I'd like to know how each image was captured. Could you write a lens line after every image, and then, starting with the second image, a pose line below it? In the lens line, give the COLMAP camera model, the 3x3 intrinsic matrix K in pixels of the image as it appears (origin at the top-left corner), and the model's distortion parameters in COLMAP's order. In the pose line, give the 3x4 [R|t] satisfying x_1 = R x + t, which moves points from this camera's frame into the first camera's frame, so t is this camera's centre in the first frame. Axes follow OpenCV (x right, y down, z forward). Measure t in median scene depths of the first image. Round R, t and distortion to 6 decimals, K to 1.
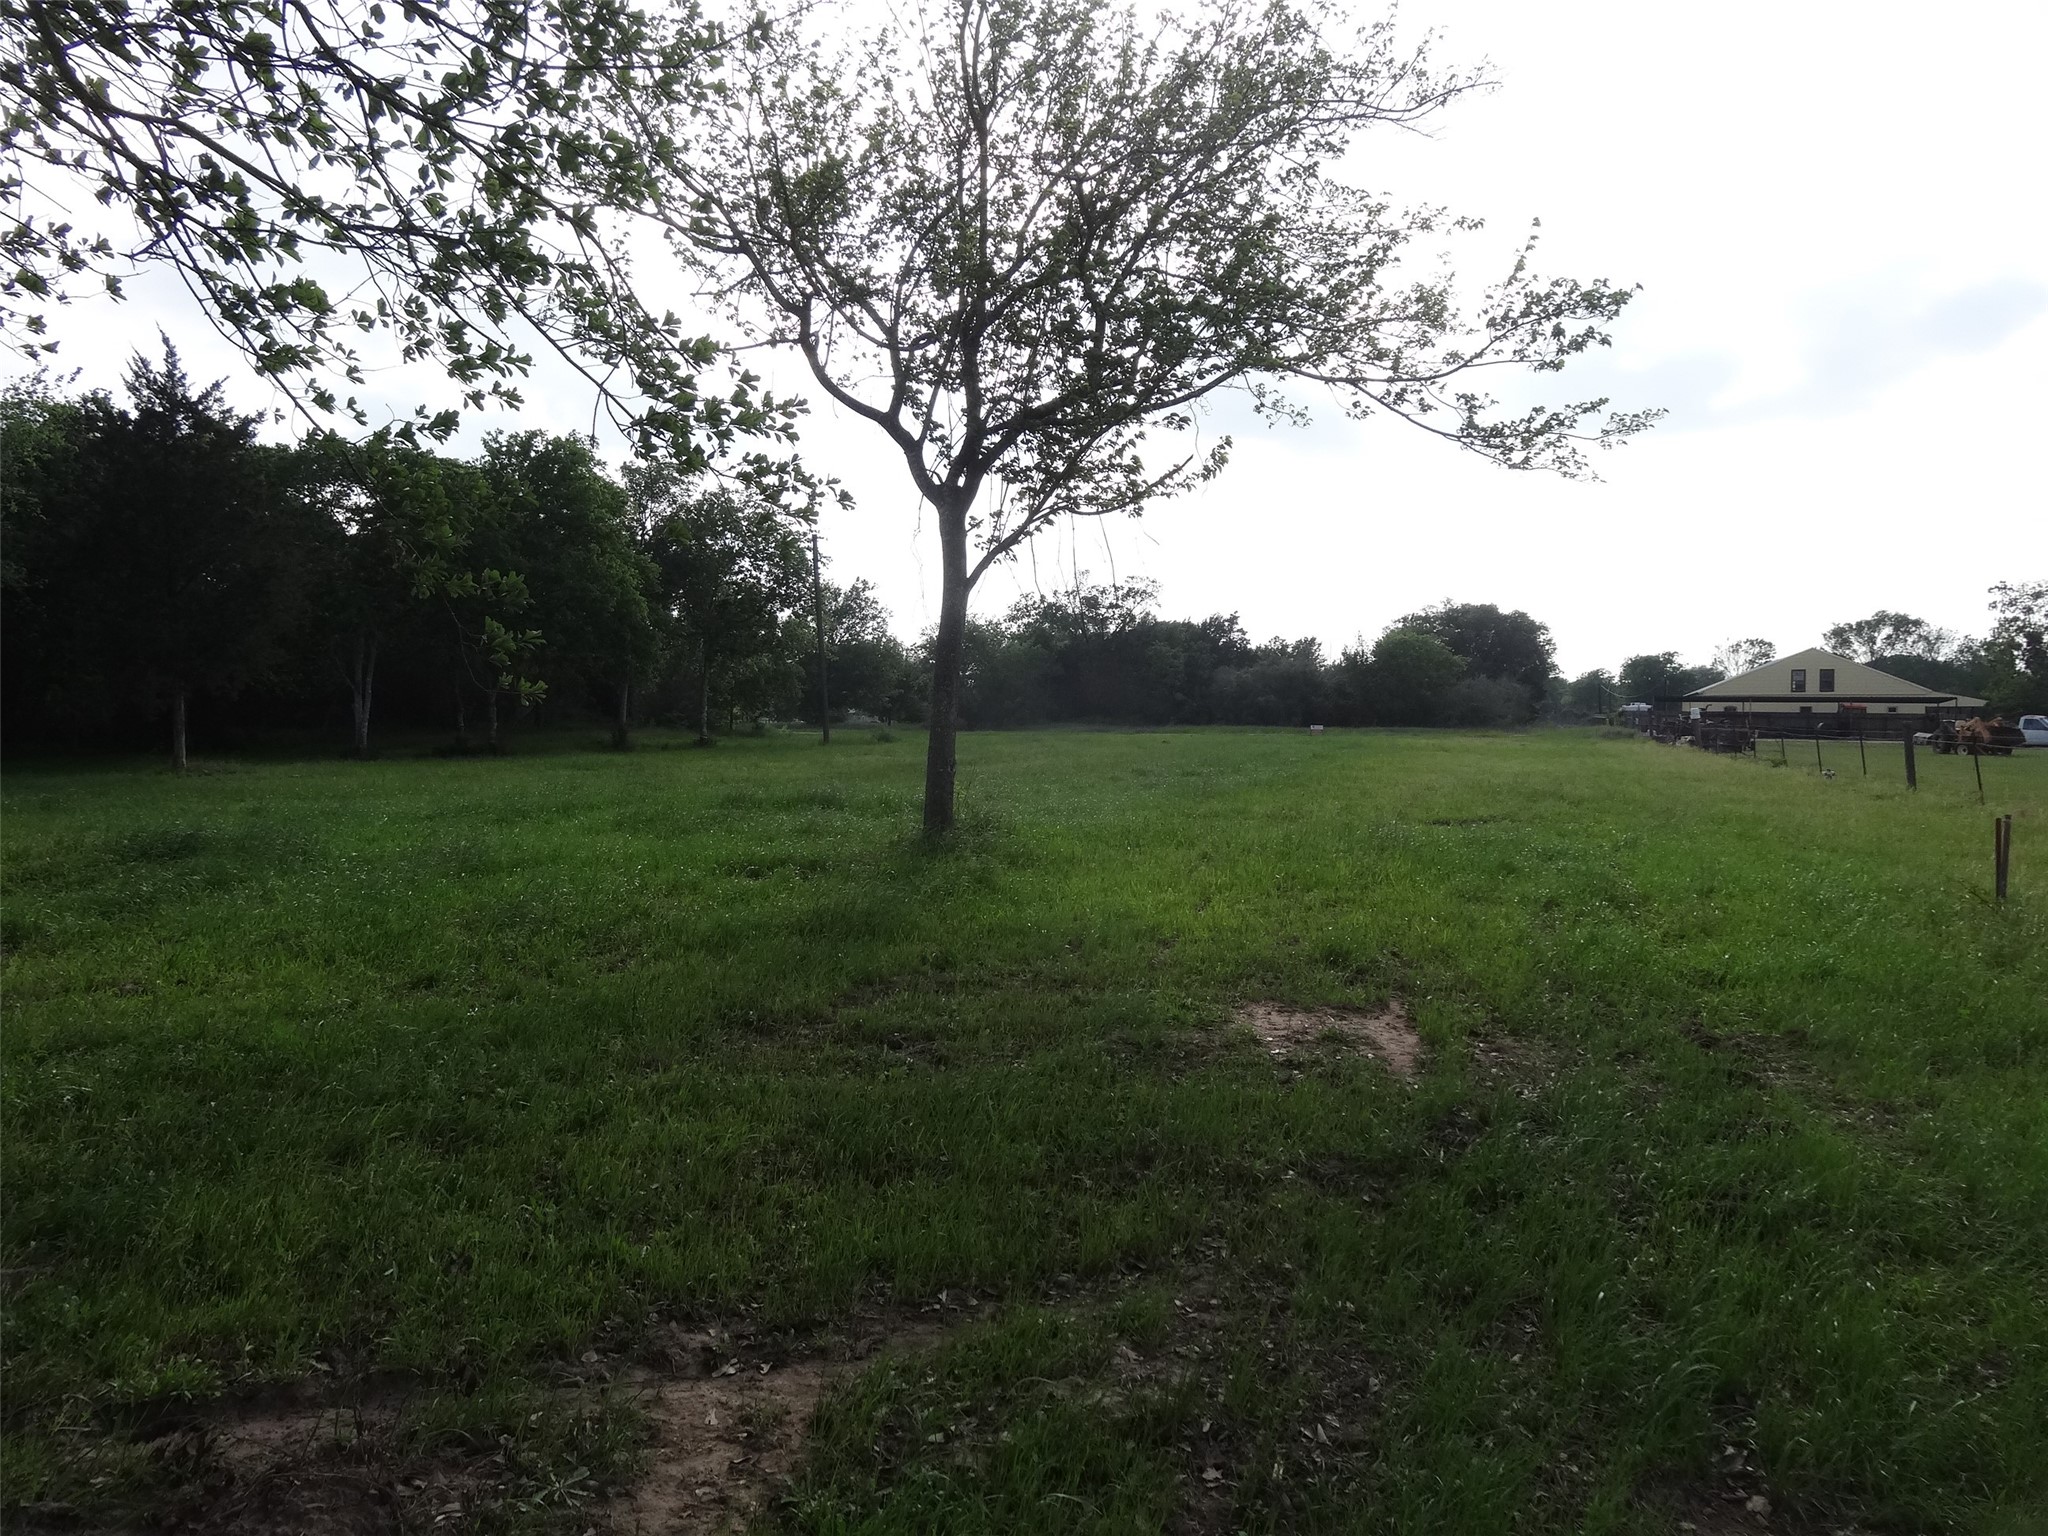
lens RADIAL K [[1513.9, 0, 1030.4], [0, 1513.9, 764.9], [0, 0, 1]] dist [-0.001894, 0.007091]
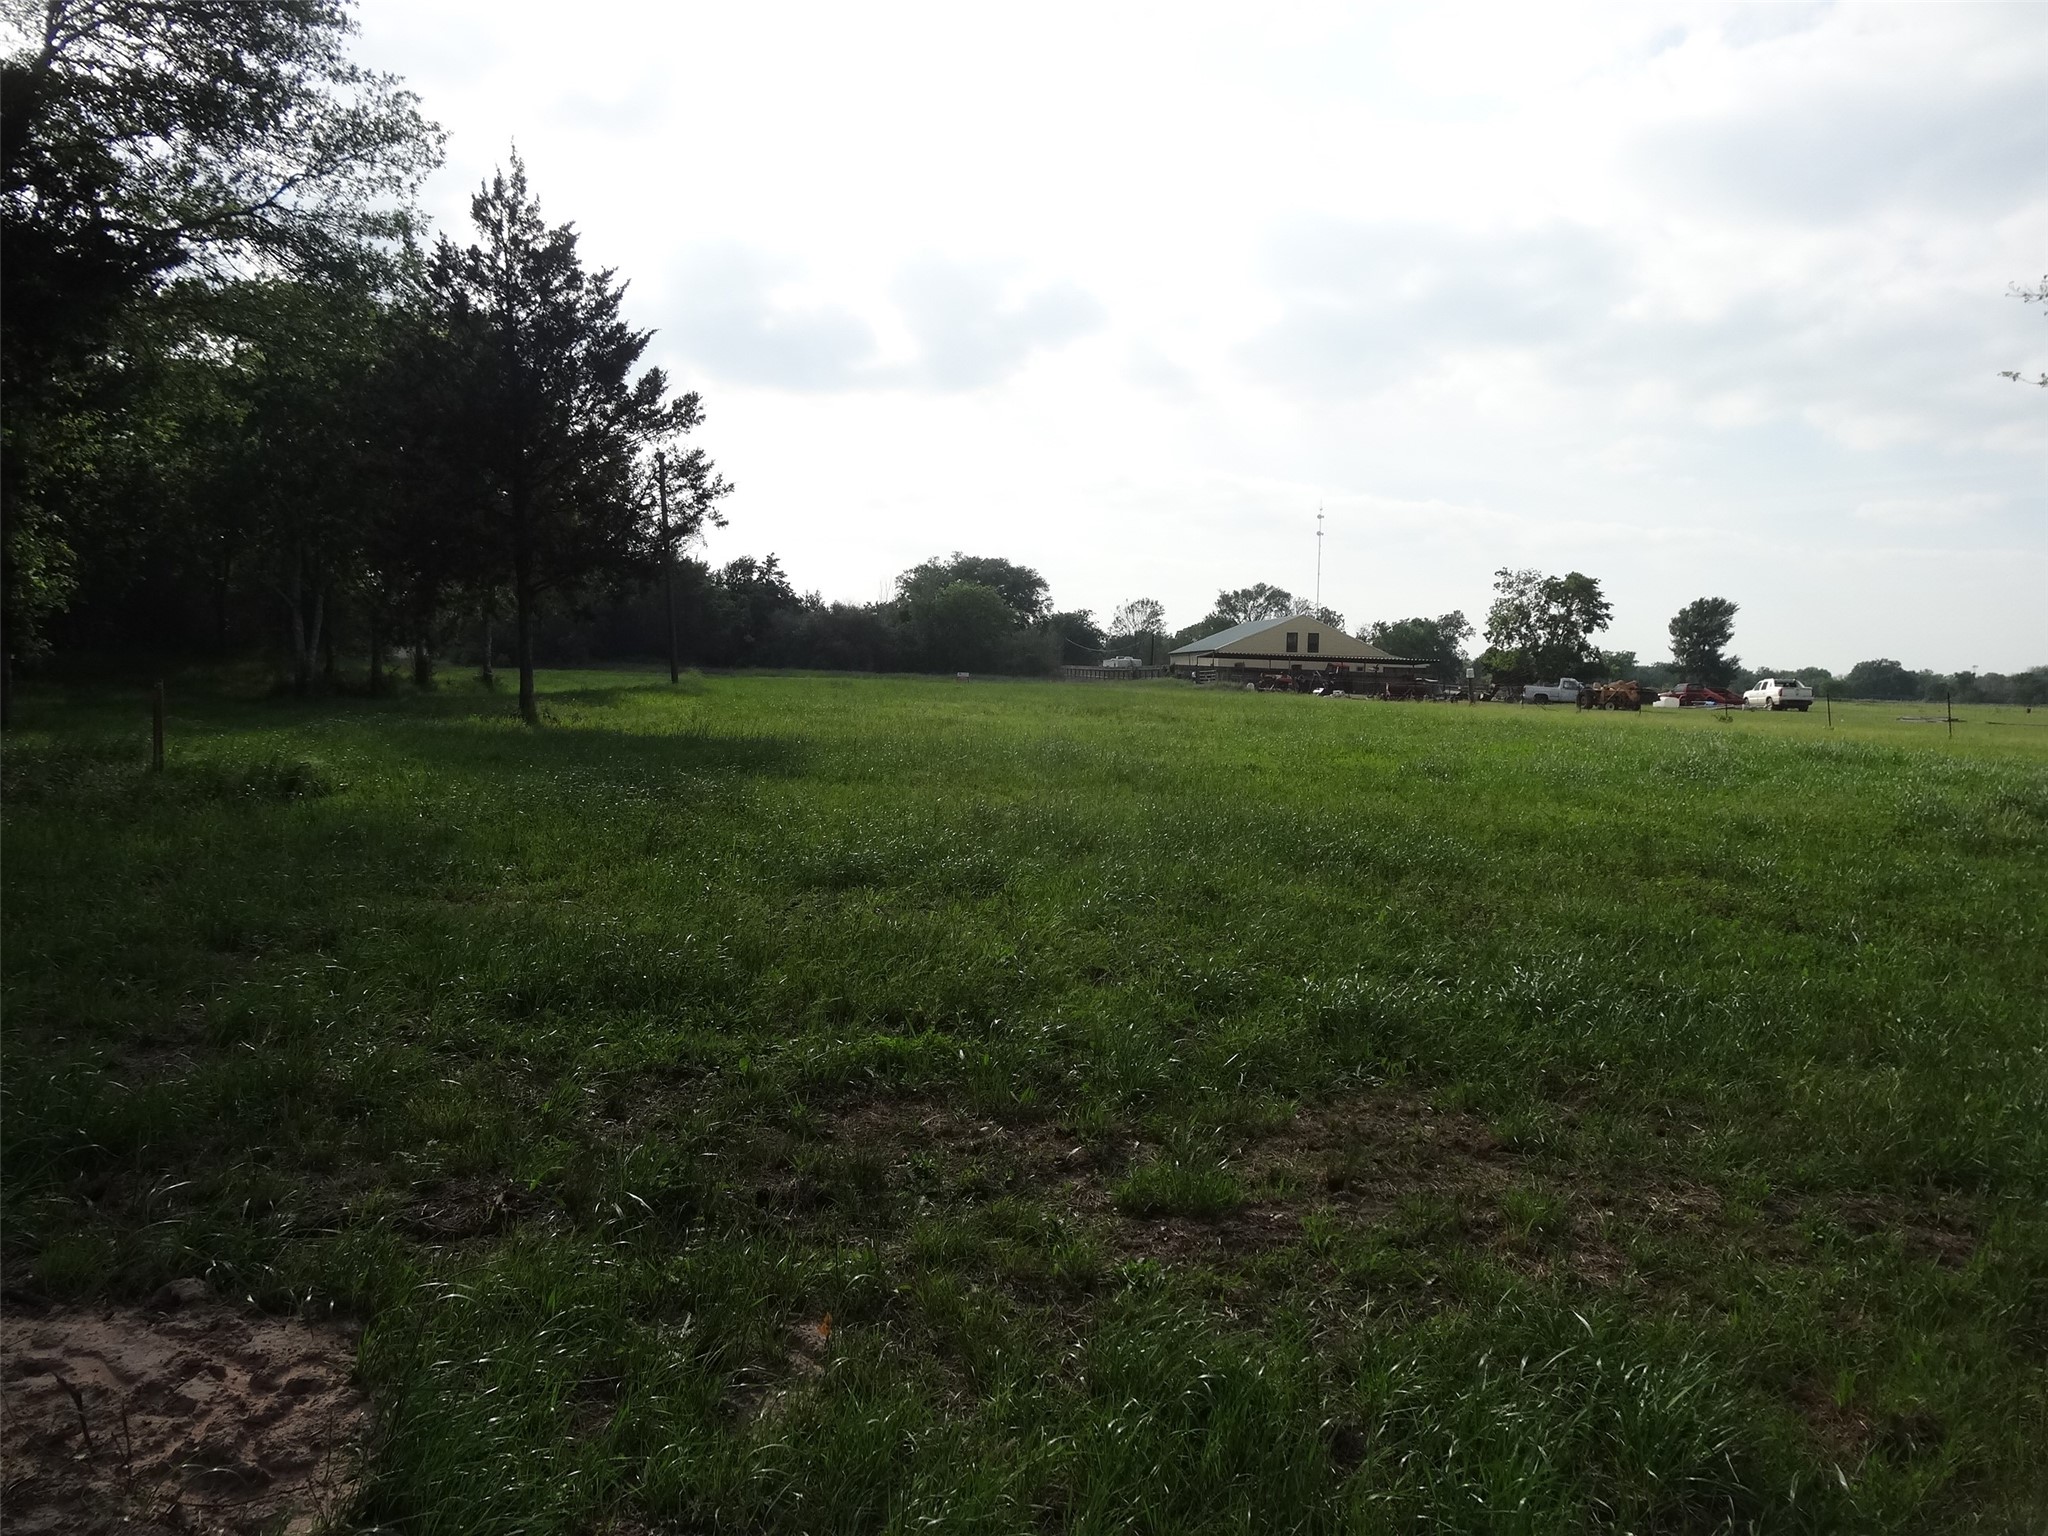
lens RADIAL K [[1513.9, 0, 1021.8], [0, 1513.9, 767.5], [0, 0, 1]] dist [-0.001894, 0.007091]
pose [[0.893161, -0.007701, 0.449672, -1.929734], [-0.010080, 0.999259, 0.037133, -0.005006], [-0.449625, -0.037699, 0.892422, 0.505999]]
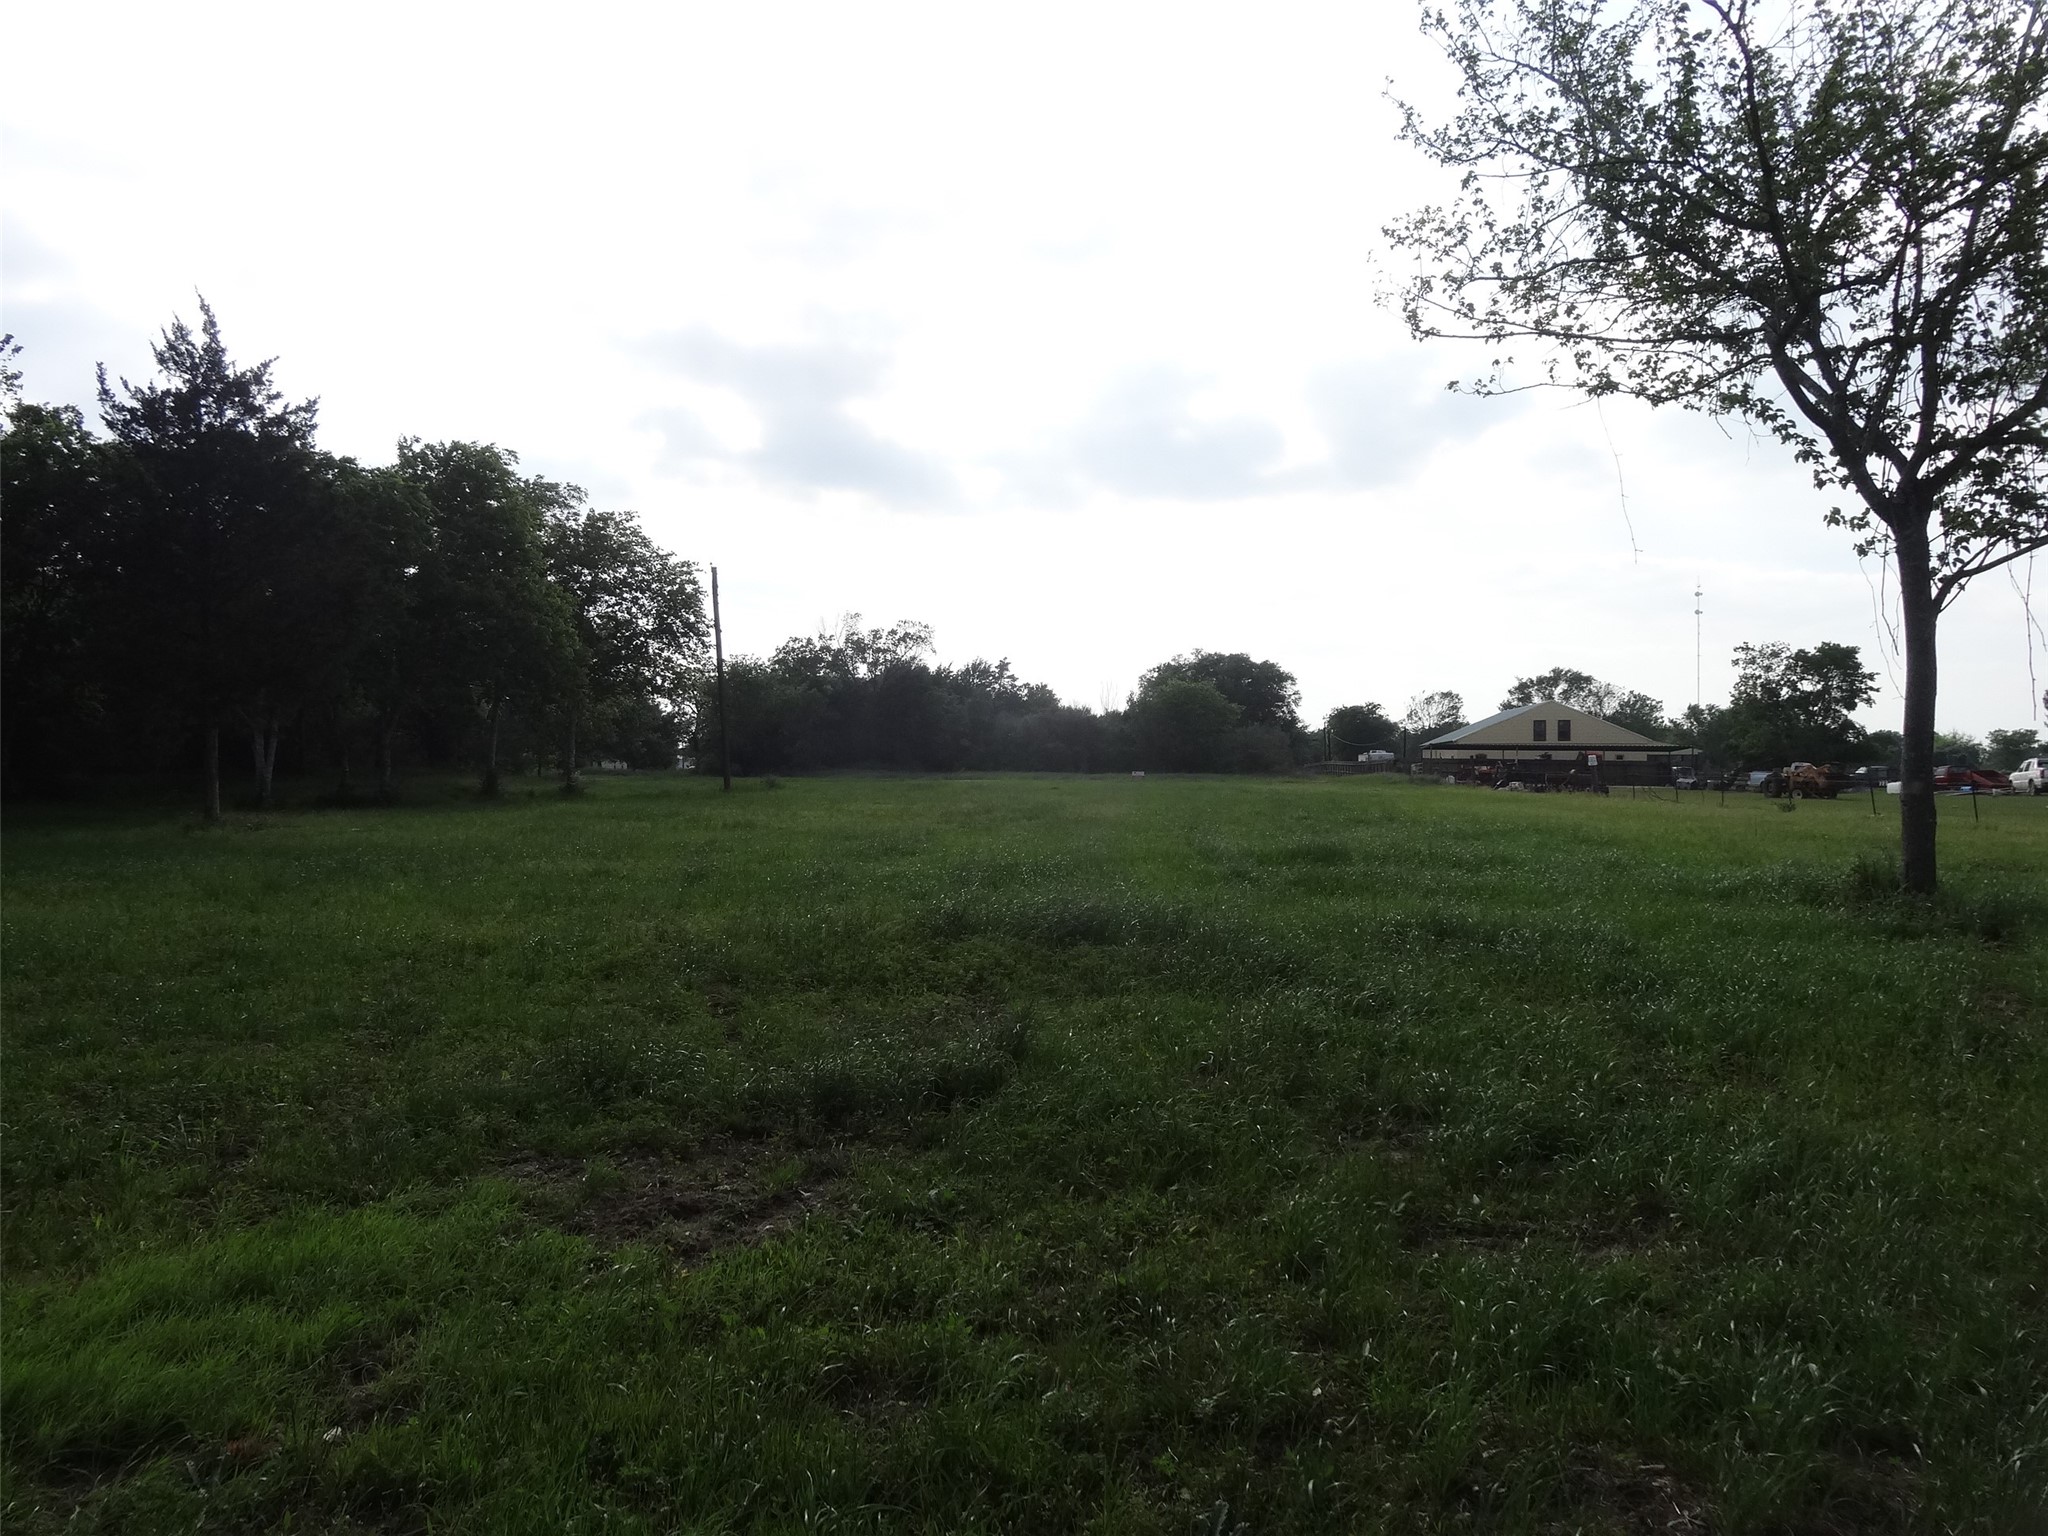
lens RADIAL K [[1513.9, 0, 1021.4], [0, 1513.9, 760.5], [0, 0, 1]] dist [-0.001894, 0.007091]
pose [[0.975915, 0.001848, 0.218143, -0.853145], [0.005543, 0.999431, -0.033266, -0.003305], [-0.218080, 0.033674, 0.975350, 0.270683]]
